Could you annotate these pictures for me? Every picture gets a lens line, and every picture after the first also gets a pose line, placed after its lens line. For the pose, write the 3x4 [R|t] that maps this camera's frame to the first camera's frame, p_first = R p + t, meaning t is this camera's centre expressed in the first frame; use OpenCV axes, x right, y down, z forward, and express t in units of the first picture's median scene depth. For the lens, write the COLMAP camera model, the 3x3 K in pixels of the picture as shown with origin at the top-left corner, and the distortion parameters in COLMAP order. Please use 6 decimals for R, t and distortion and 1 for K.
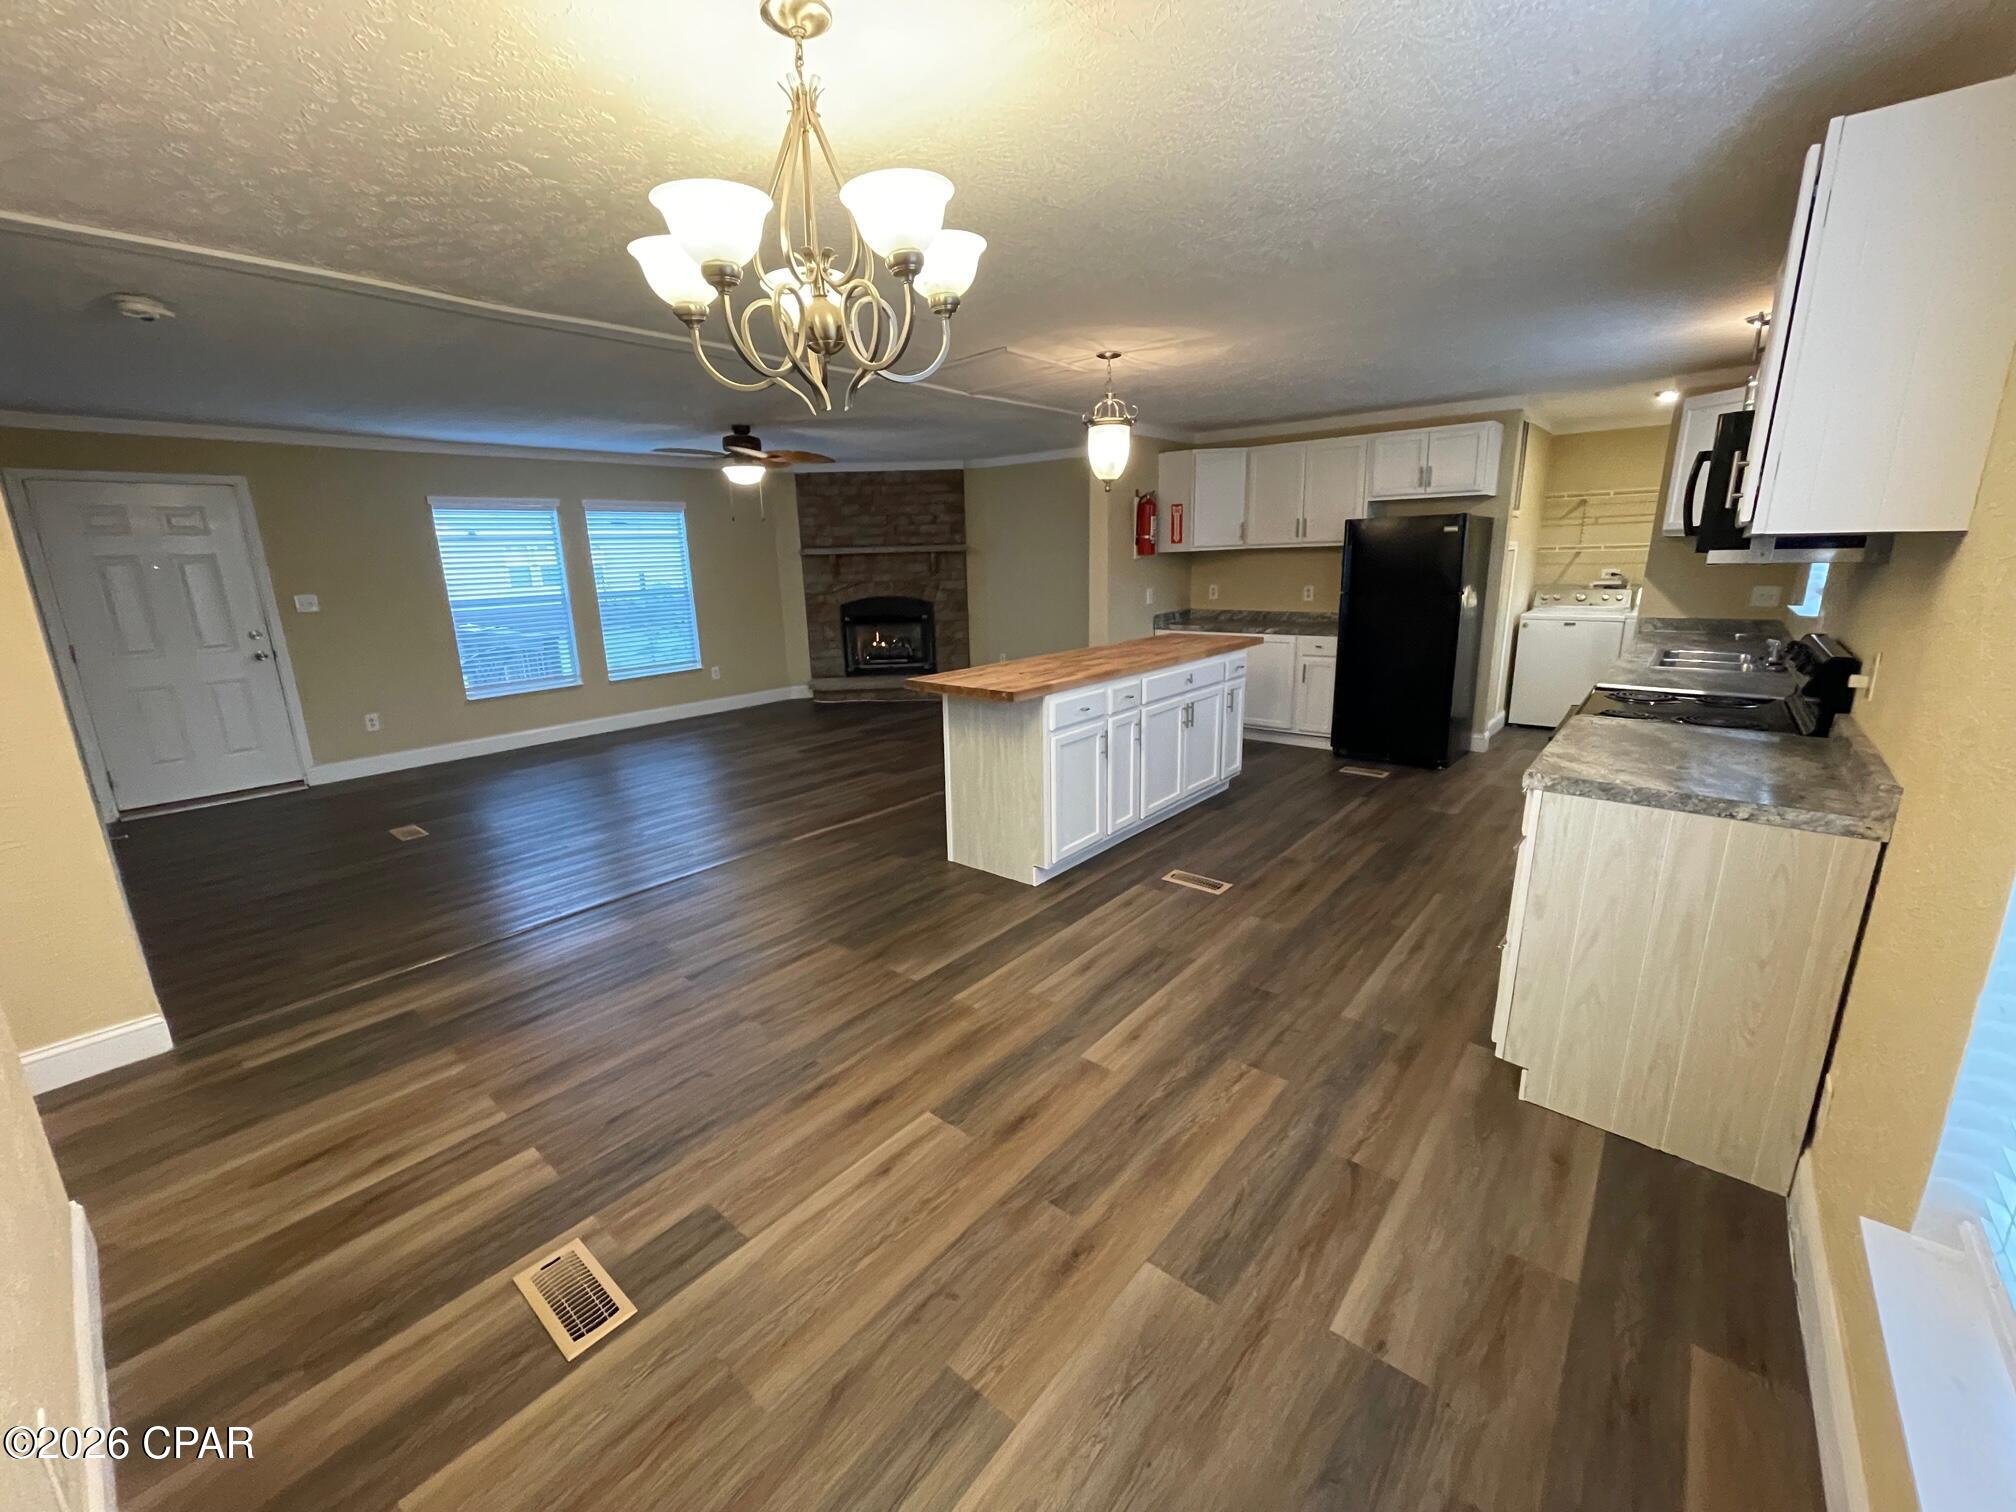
lens RADIAL K [[809.2, 0, 1012.3], [0, 809.2, 757.2], [0, 0, 1]] dist [-0.001397, -0.000470]
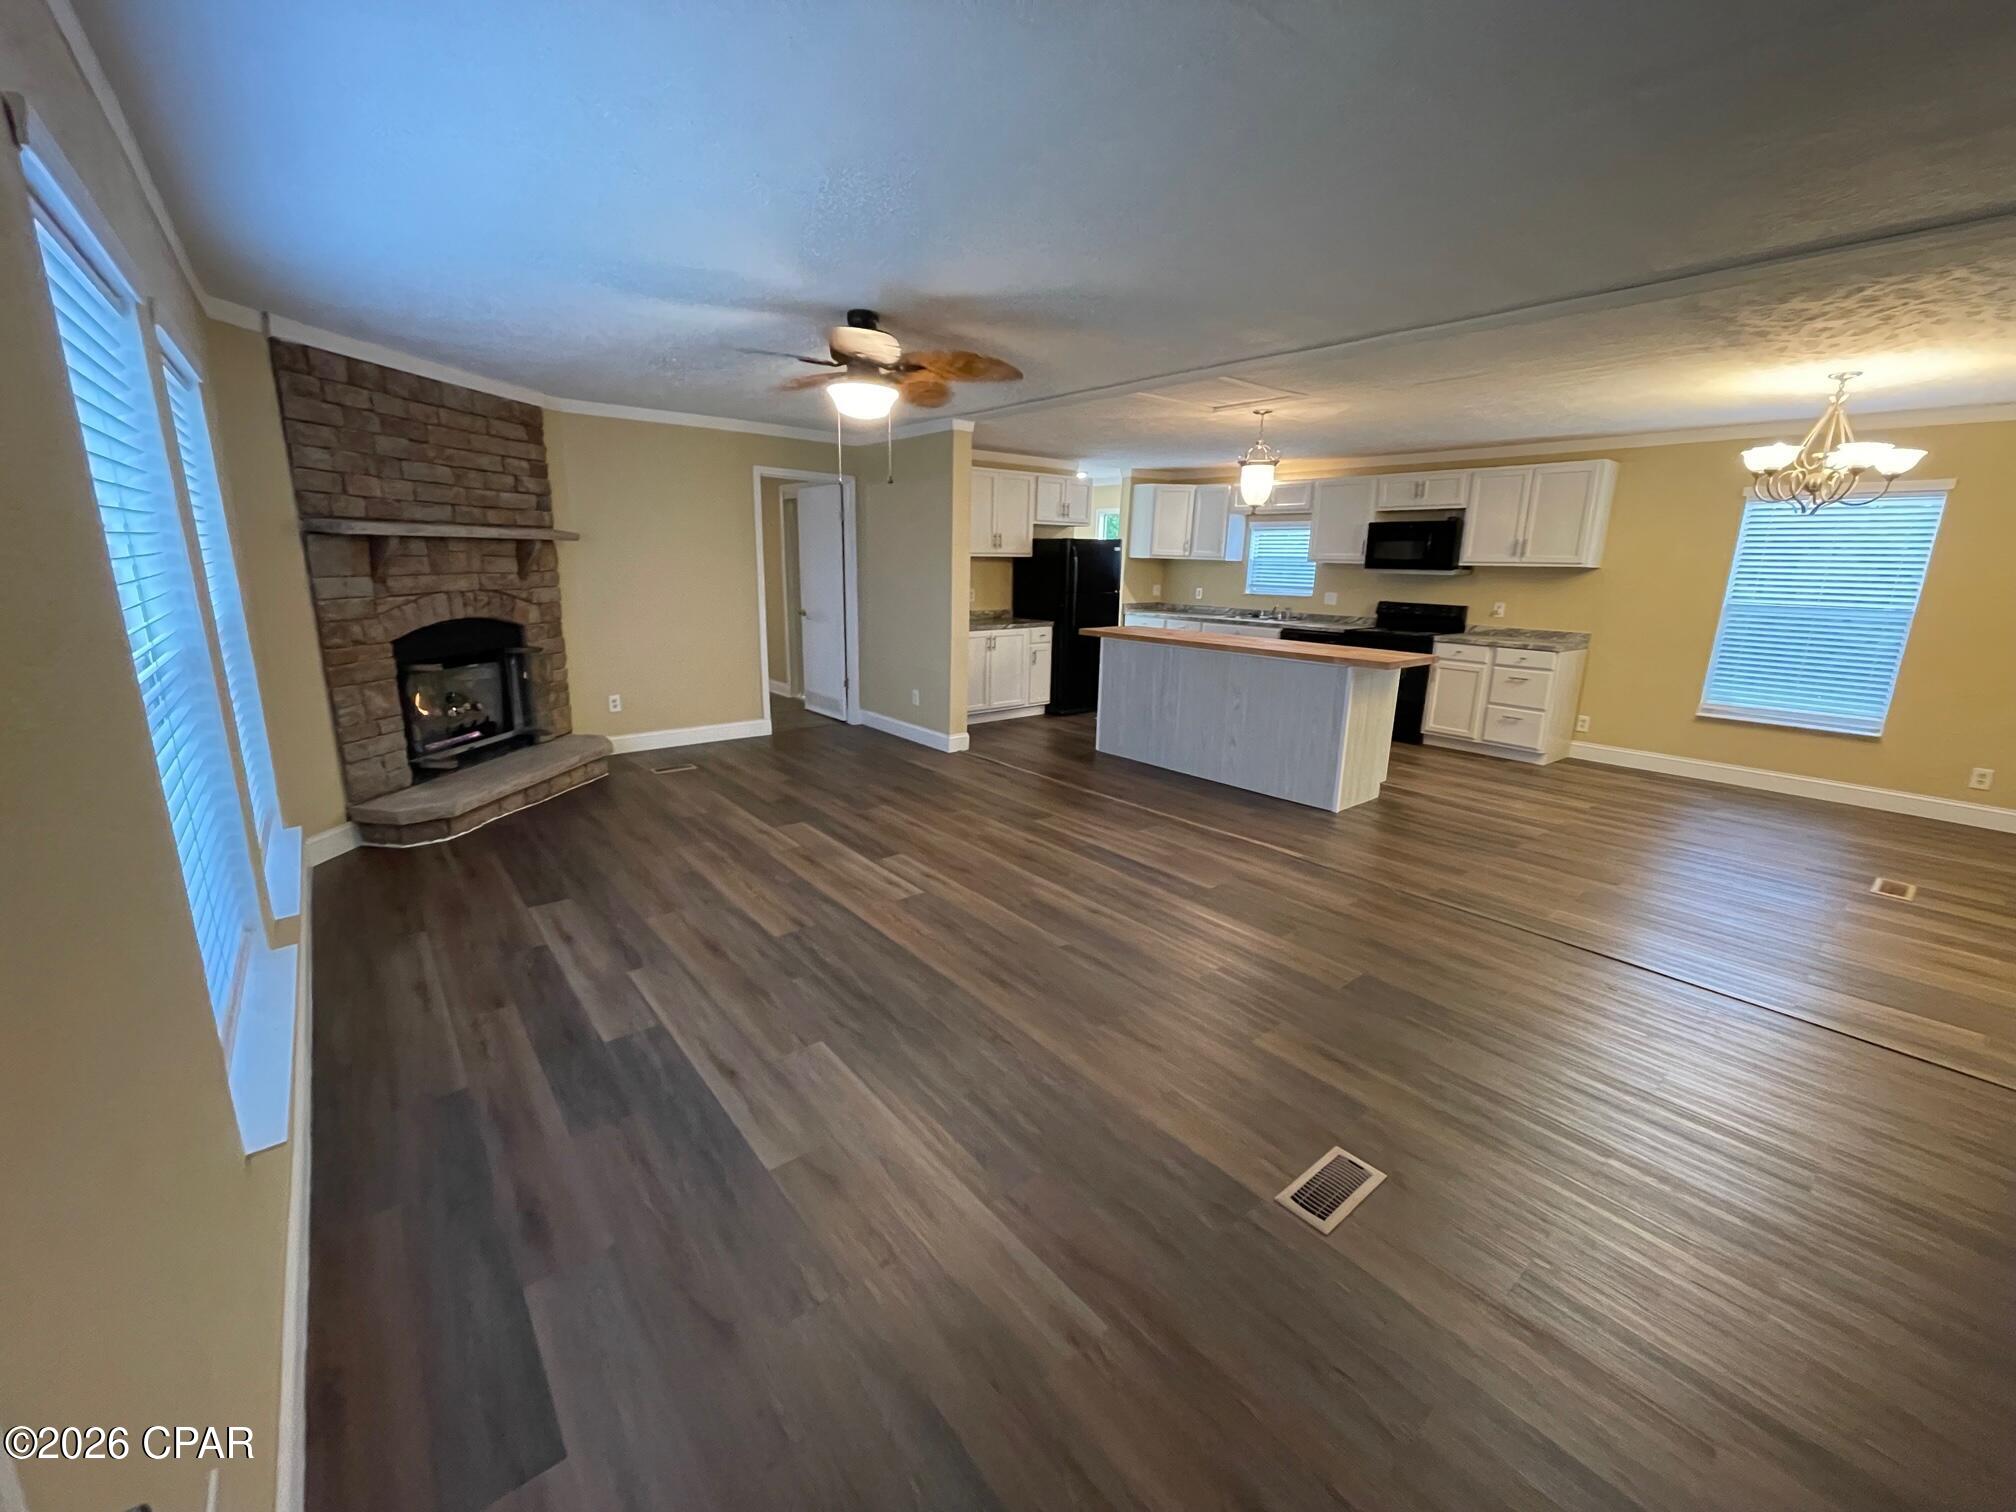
lens RADIAL K [[809.2, 0, 1004.7], [0, 809.2, 749.0], [0, 0, 1]] dist [-0.001397, -0.000470]
pose [[0.190448, -0.201394, 0.960817, -0.635418], [0.216334, 0.963280, 0.159029, -0.127428], [-0.957564, 0.177571, 0.227023, 0.569094]]
